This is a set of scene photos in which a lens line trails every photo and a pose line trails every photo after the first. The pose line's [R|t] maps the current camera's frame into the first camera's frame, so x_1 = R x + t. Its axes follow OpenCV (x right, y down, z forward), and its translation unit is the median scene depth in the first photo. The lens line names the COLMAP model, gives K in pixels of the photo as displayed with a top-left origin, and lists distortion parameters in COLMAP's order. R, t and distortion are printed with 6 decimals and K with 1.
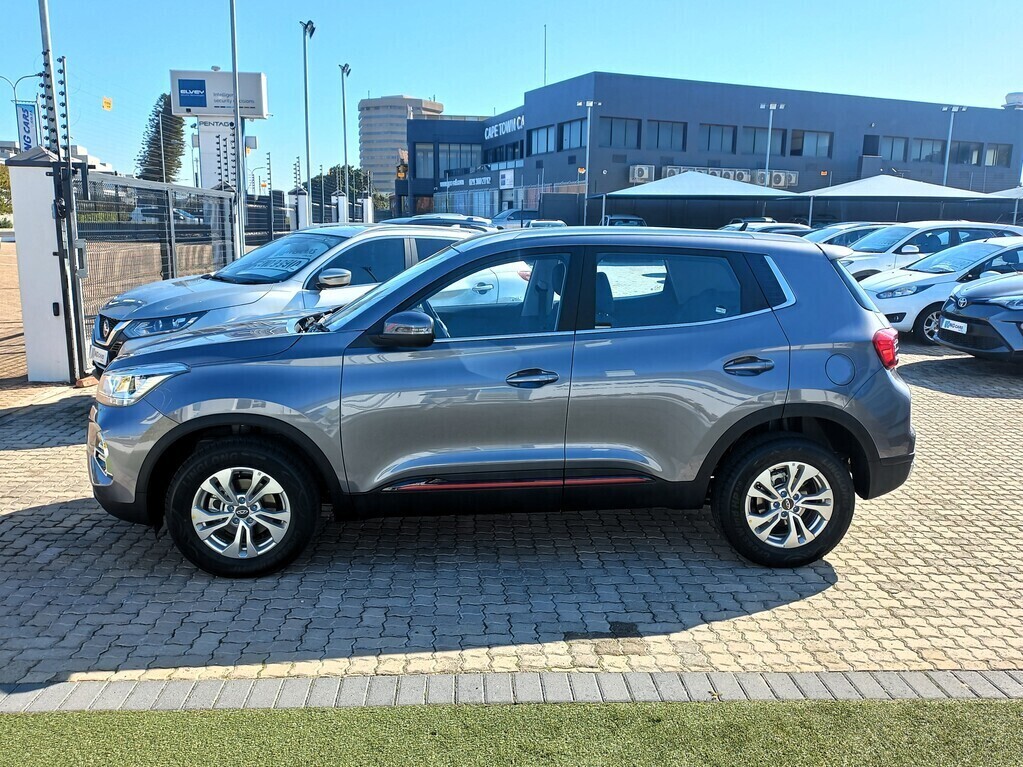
lens RADIAL K [[846.3, 0, 508.5], [0, 846.3, 407.0], [0, 0, 1]] dist [0.085683, -0.124414]
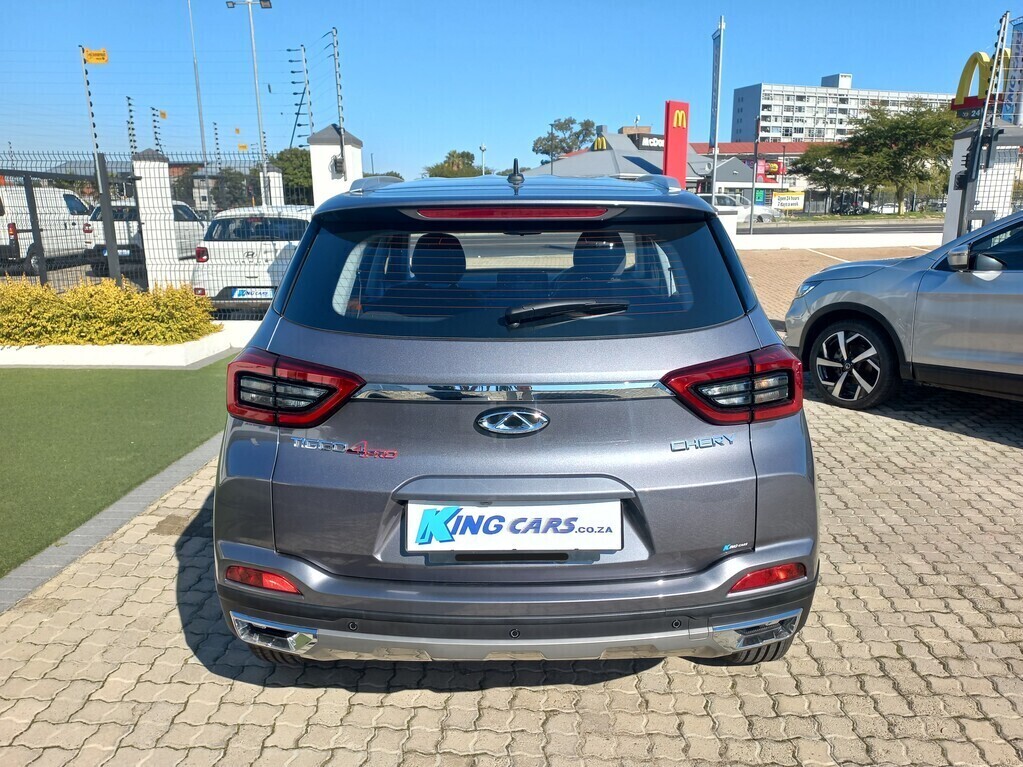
lens RADIAL K [[799.2, 0, 537.5], [0, 799.2, 383.8], [0, 0, 1]] dist [0.026016, 0.001150]
pose [[-0.088012, 0.205682, -0.974653, 0.966986], [-0.203690, 0.954060, 0.219729, -0.226151], [0.975071, 0.217866, -0.042073, 1.252289]]
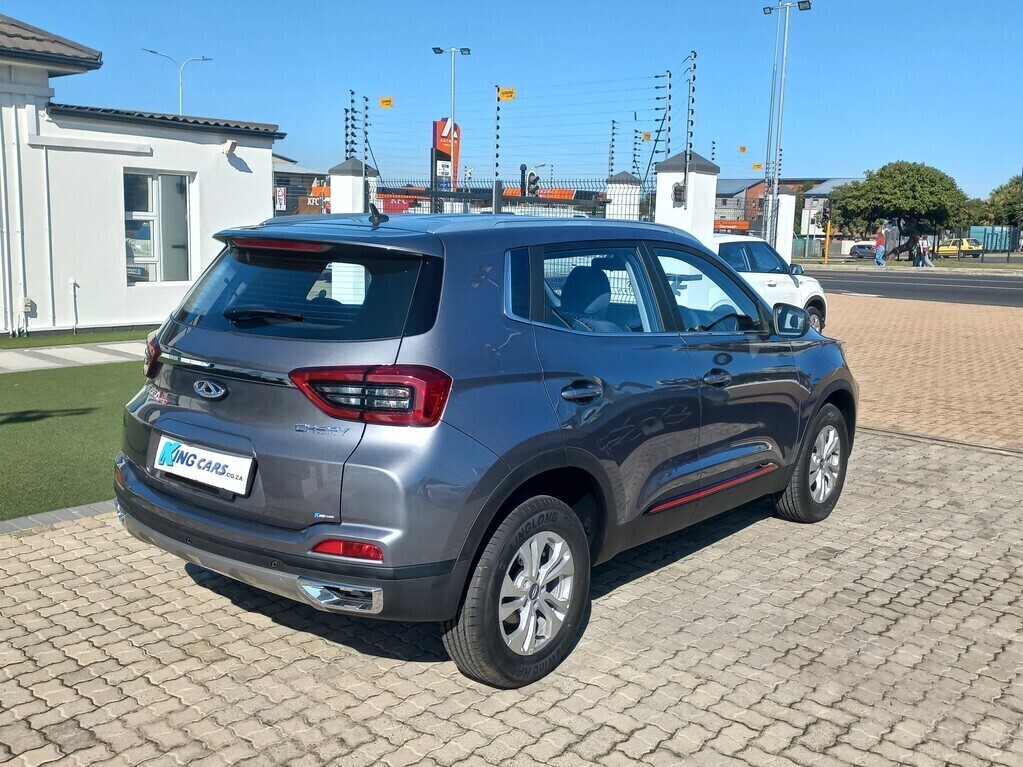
lens RADIAL K [[1015.6, 0, 528.0], [0, 1015.6, 362.9], [0, 0, 1]] dist [0.126429, -0.215416]
pose [[-0.692804, 0.066036, -0.718096, 0.941405], [-0.189054, 0.944336, 0.269235, -0.401463], [0.695903, 0.322286, -0.641756, 1.957717]]
